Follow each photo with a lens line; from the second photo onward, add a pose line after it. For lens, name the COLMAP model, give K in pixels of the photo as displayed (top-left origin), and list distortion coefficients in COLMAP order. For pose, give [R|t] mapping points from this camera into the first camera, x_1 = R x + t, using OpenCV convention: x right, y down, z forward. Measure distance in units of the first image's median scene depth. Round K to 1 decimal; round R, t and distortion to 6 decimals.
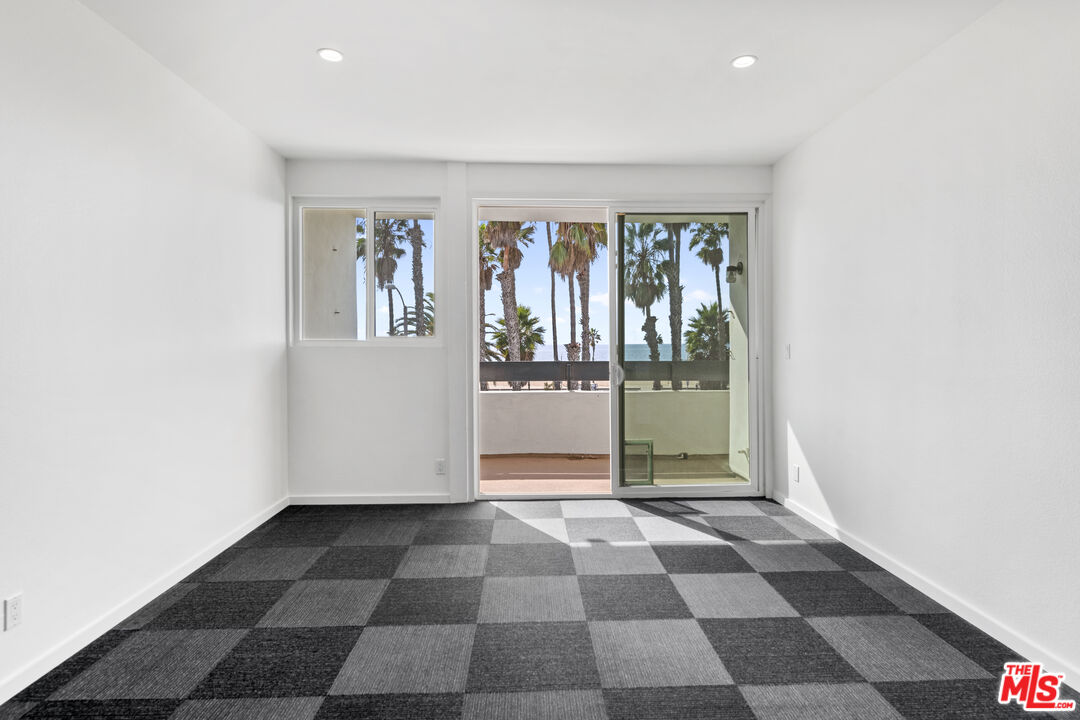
lens RADIAL K [[559.1, 0, 544.3], [0, 559.1, 350.6], [0, 0, 1]] dist [0.004612, 0.000121]
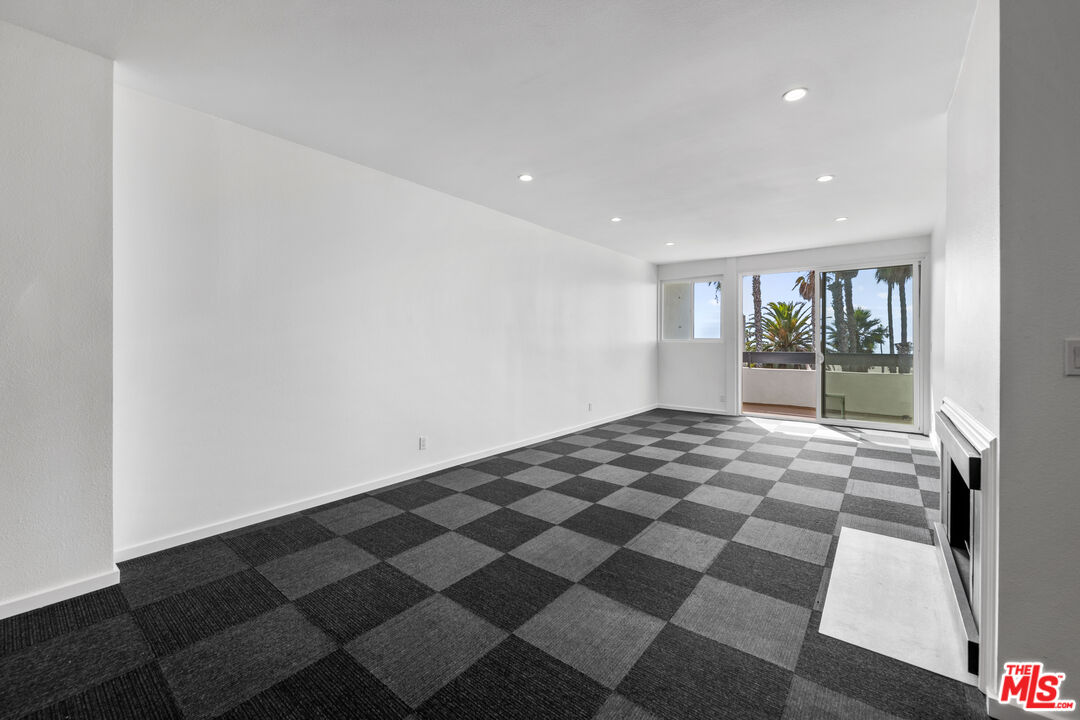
lens RADIAL K [[433.6, 0, 541.4], [0, 433.6, 346.9], [0, 0, 1]] dist [-0.001842, -0.000322]
pose [[0.758821, 0.011906, -0.651191, 0.055665], [-0.012859, 0.999912, 0.003297, 0.001637], [0.651172, 0.005872, 0.758907, -0.109785]]
